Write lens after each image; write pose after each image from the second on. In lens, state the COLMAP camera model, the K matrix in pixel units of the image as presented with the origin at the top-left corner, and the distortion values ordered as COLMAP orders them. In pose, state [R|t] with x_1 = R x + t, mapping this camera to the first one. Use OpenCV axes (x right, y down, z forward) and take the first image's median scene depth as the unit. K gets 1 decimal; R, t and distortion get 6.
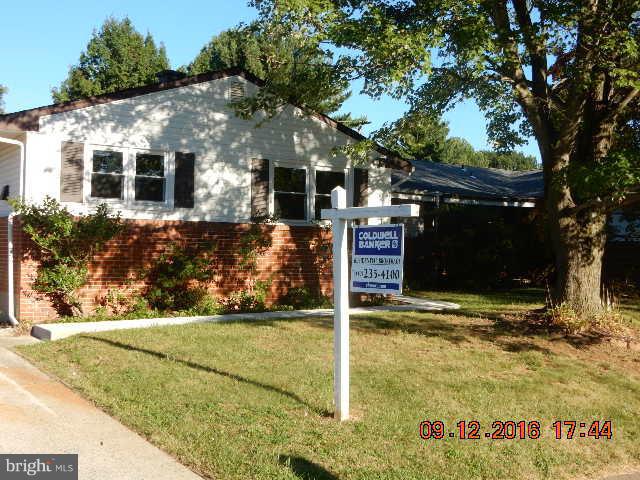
lens RADIAL K [[766.7, 0, 308.5], [0, 766.7, 242.6], [0, 0, 1]] dist [0.025146, 0.005320]
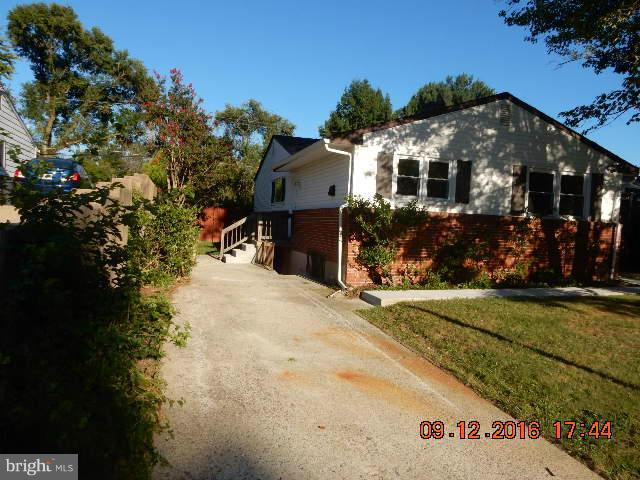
lens RADIAL K [[466.0, 0, 320.0], [0, 466.0, 240.0], [0, 0, 1]] dist [-0.001188, -0.001862]
pose [[0.957487, 0.040552, -0.285612, -0.166855], [-0.028342, 0.998504, 0.046758, -0.013390], [0.287081, -0.036675, 0.957204, 0.176950]]
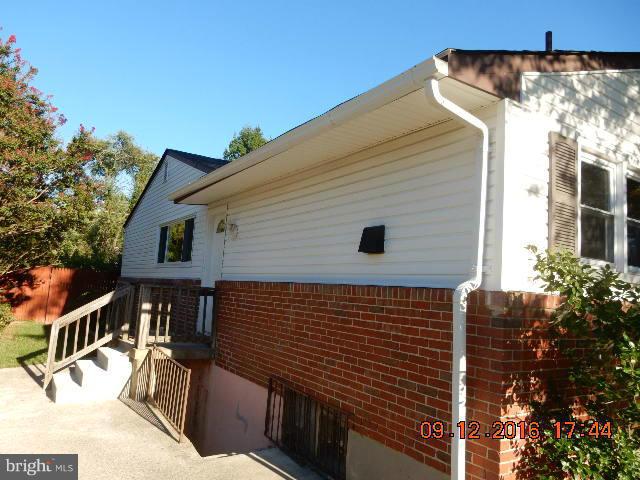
lens RADIAL K [[466.0, 0, 320.0], [0, 466.0, 240.0], [0, 0, 1]] dist [-0.001188, -0.001862]
pose [[0.998913, 0.043917, -0.015614, -0.417941], [-0.045175, 0.994698, -0.092383, -0.032594], [0.011474, 0.092988, 0.995601, 0.671004]]
